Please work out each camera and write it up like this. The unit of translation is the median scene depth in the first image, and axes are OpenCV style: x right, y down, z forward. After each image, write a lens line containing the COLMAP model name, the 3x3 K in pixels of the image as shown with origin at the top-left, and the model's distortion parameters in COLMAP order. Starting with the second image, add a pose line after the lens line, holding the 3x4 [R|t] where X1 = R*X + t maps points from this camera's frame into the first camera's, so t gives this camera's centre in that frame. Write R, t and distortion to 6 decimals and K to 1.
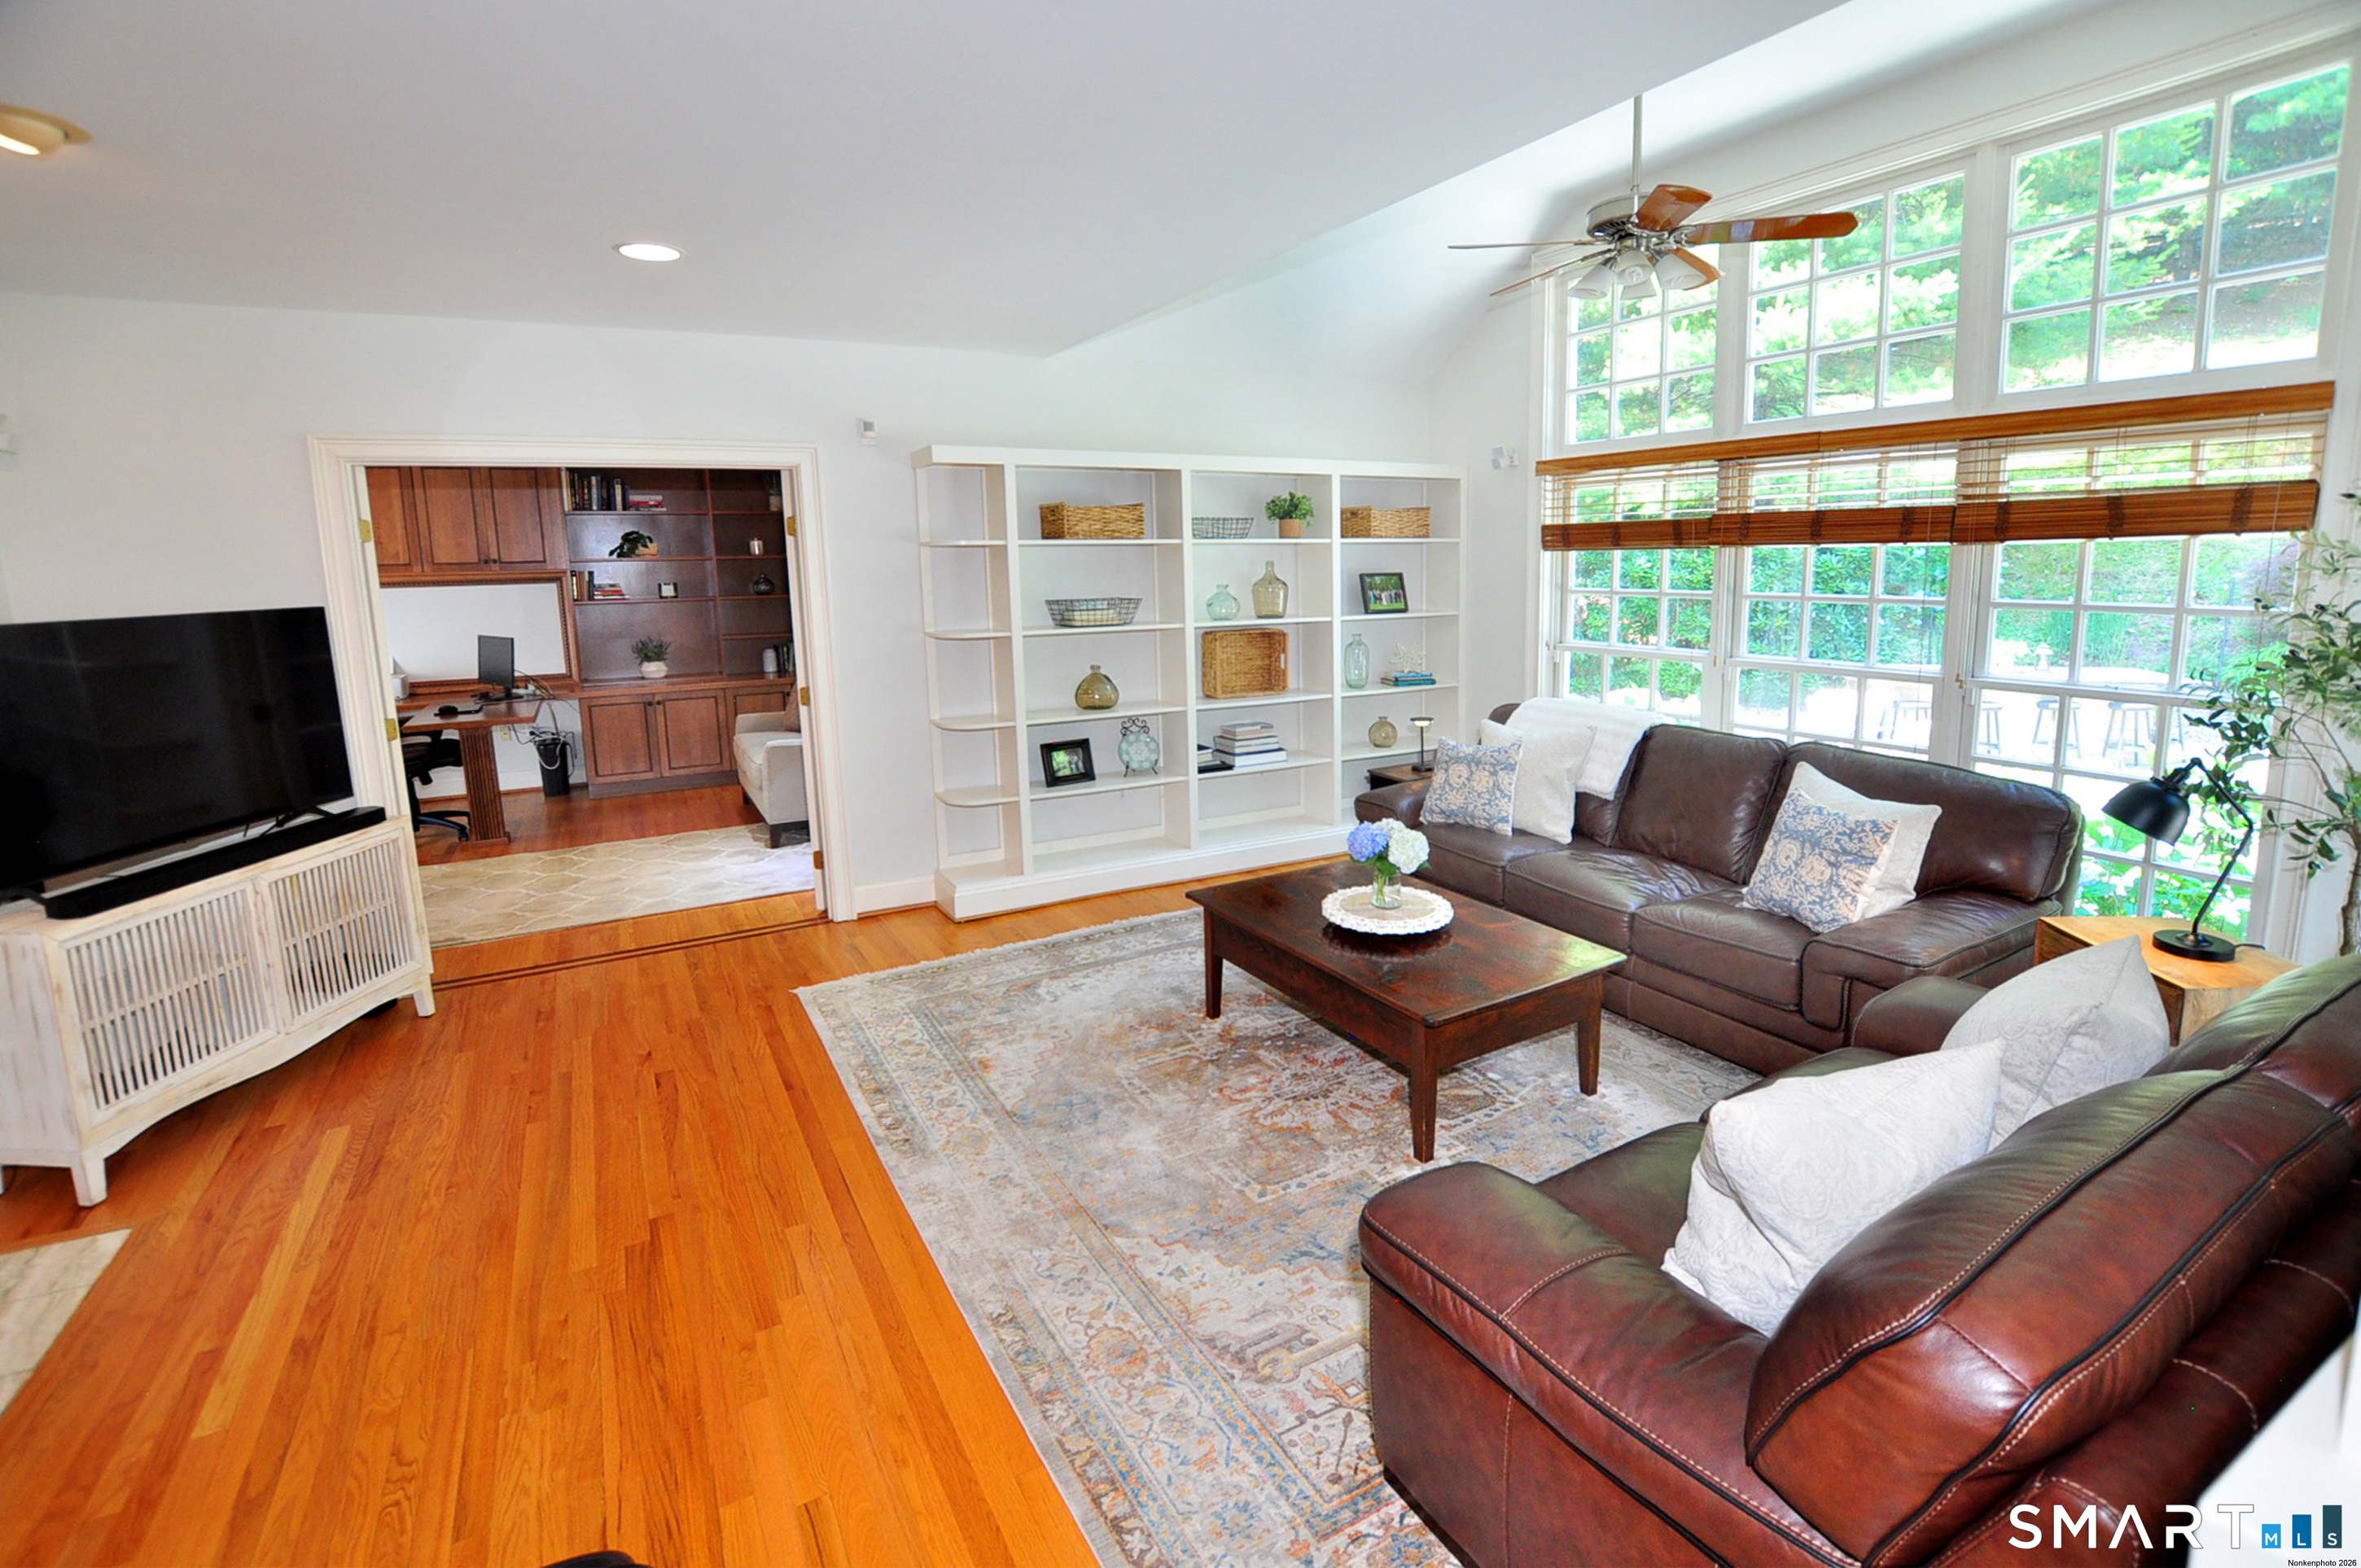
lens RADIAL K [[1033.4, 0, 1131.5], [0, 1033.4, 707.9], [0, 0, 1]] dist [-0.029814, 0.000099]
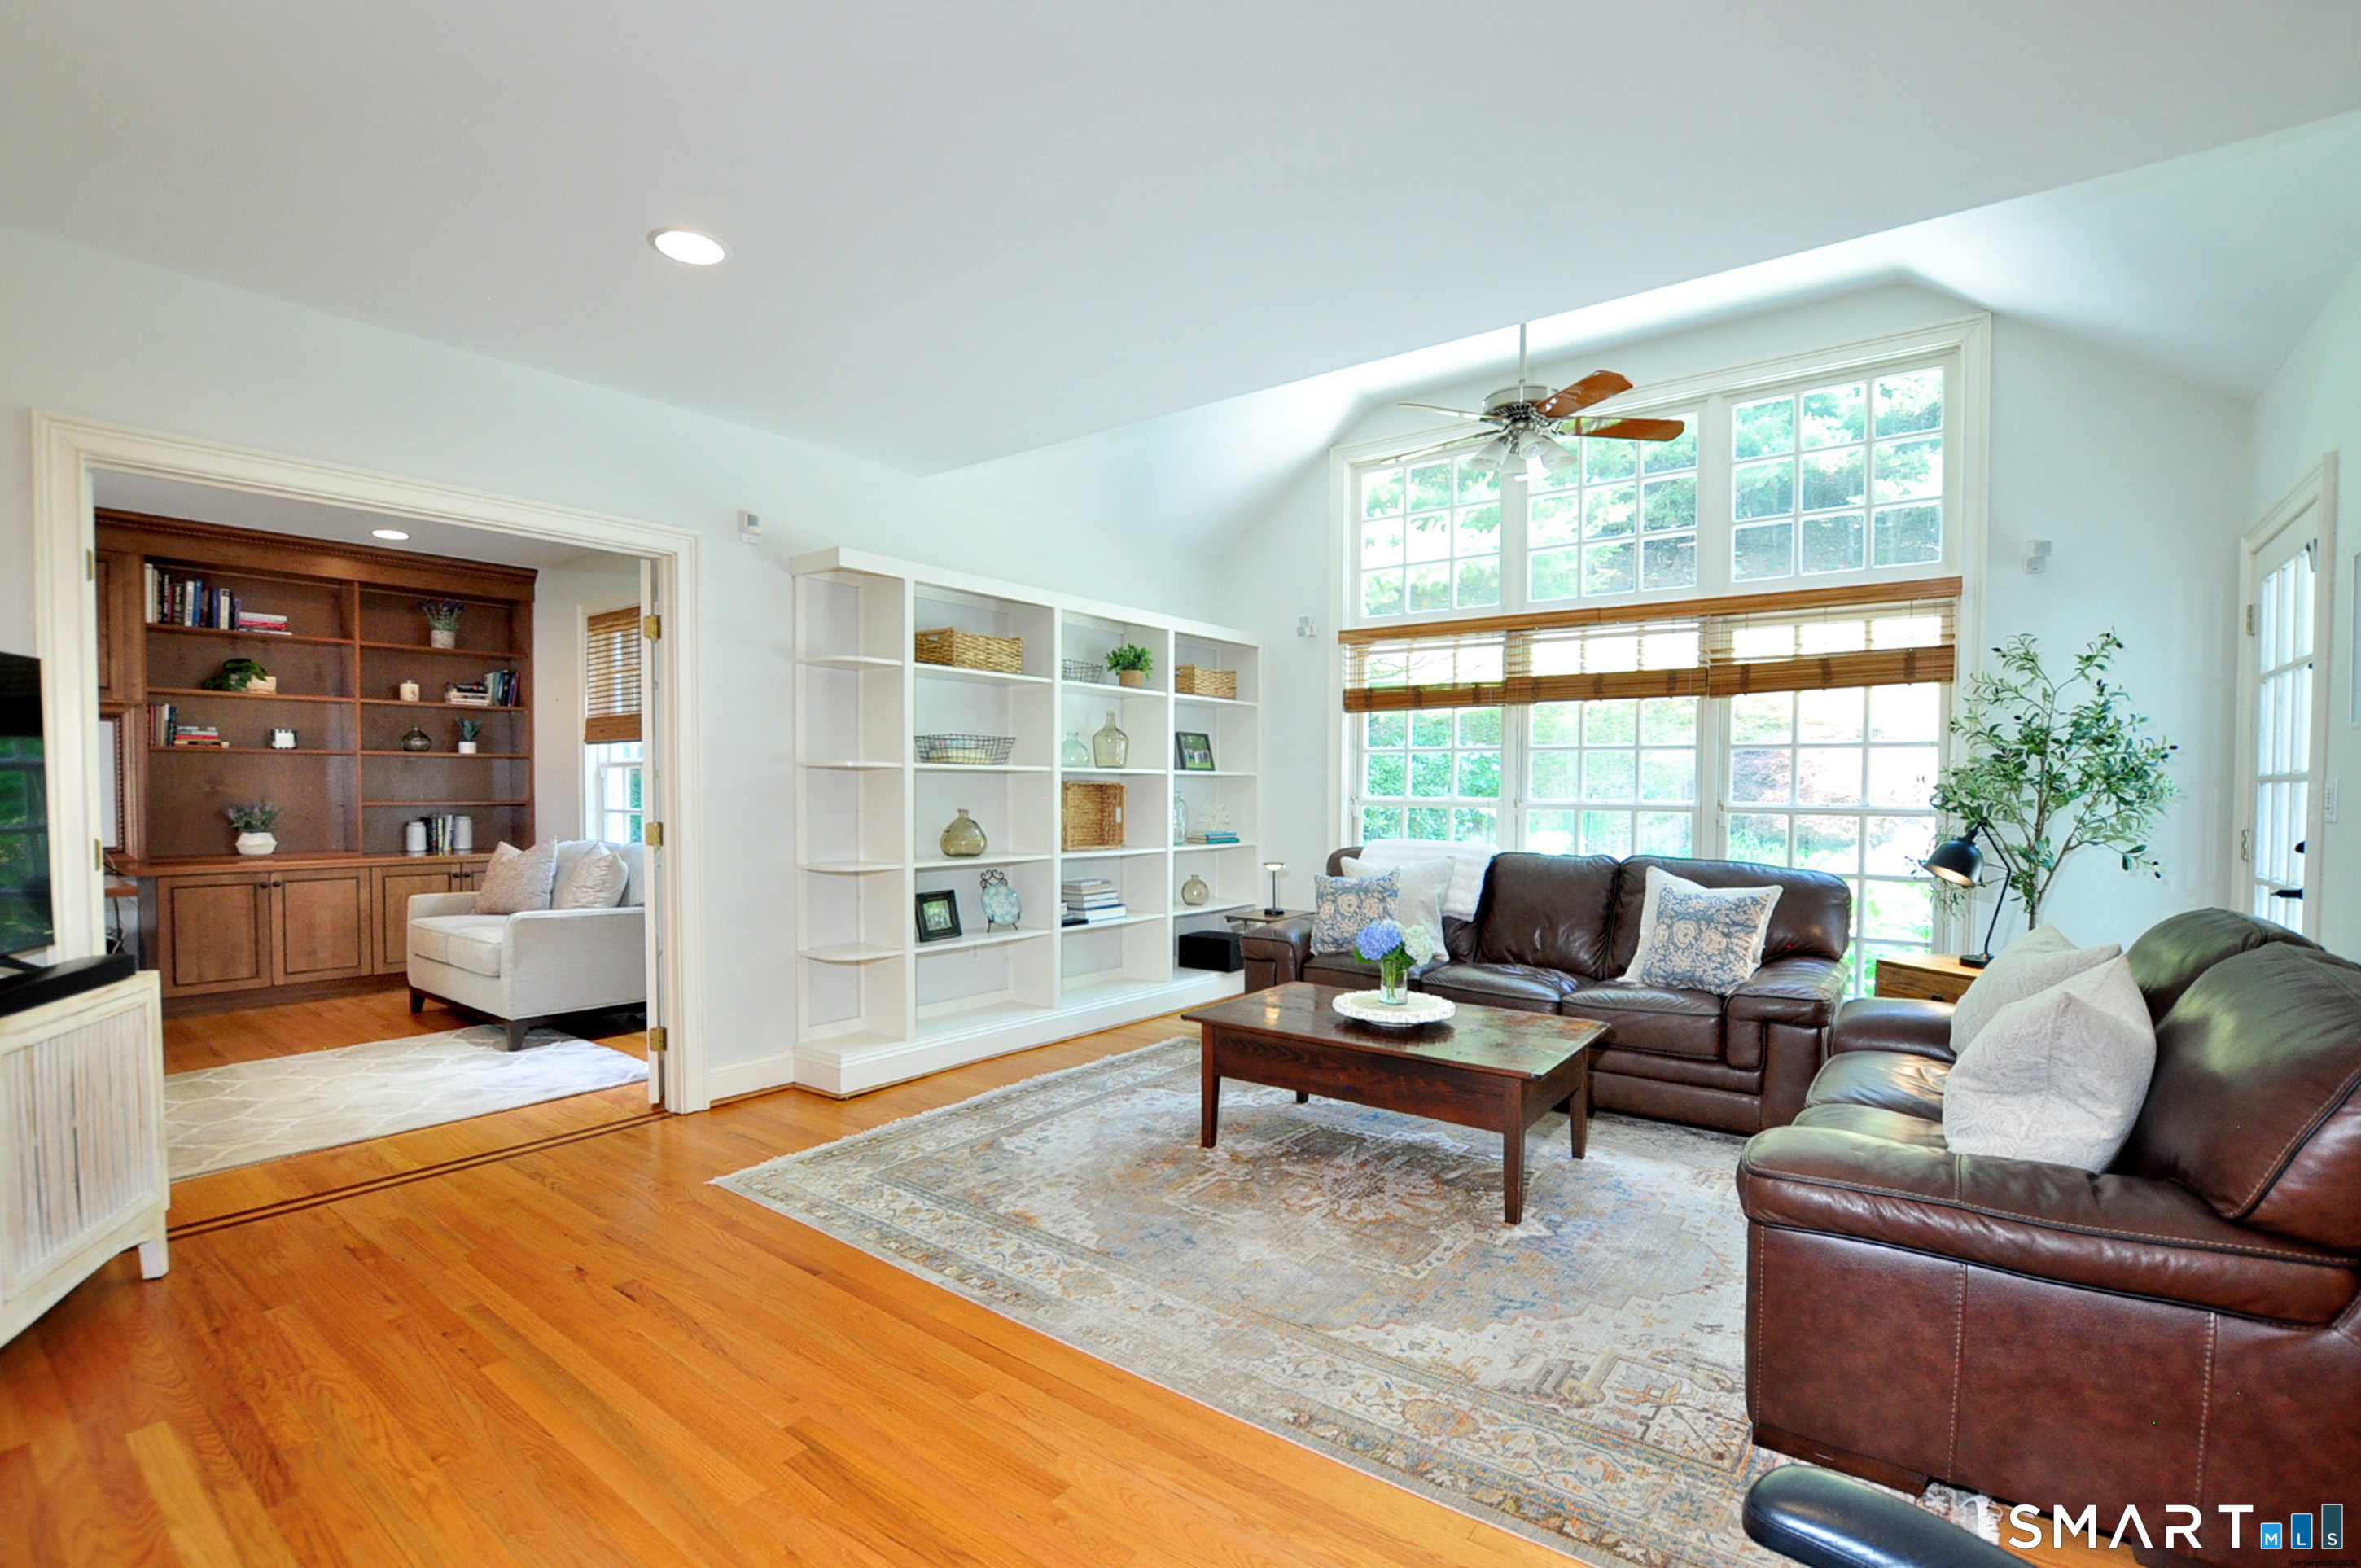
lens RADIAL K [[1081.9, 0, 1156.0], [0, 1081.9, 797.2], [0, 0, 1]] dist [-0.029470, 0.000481]
pose [[0.917947, 0.010576, 0.396563, -0.288616], [0.038959, 0.992409, -0.116648, 0.075529], [-0.394786, 0.122527, 0.910566, 0.061447]]
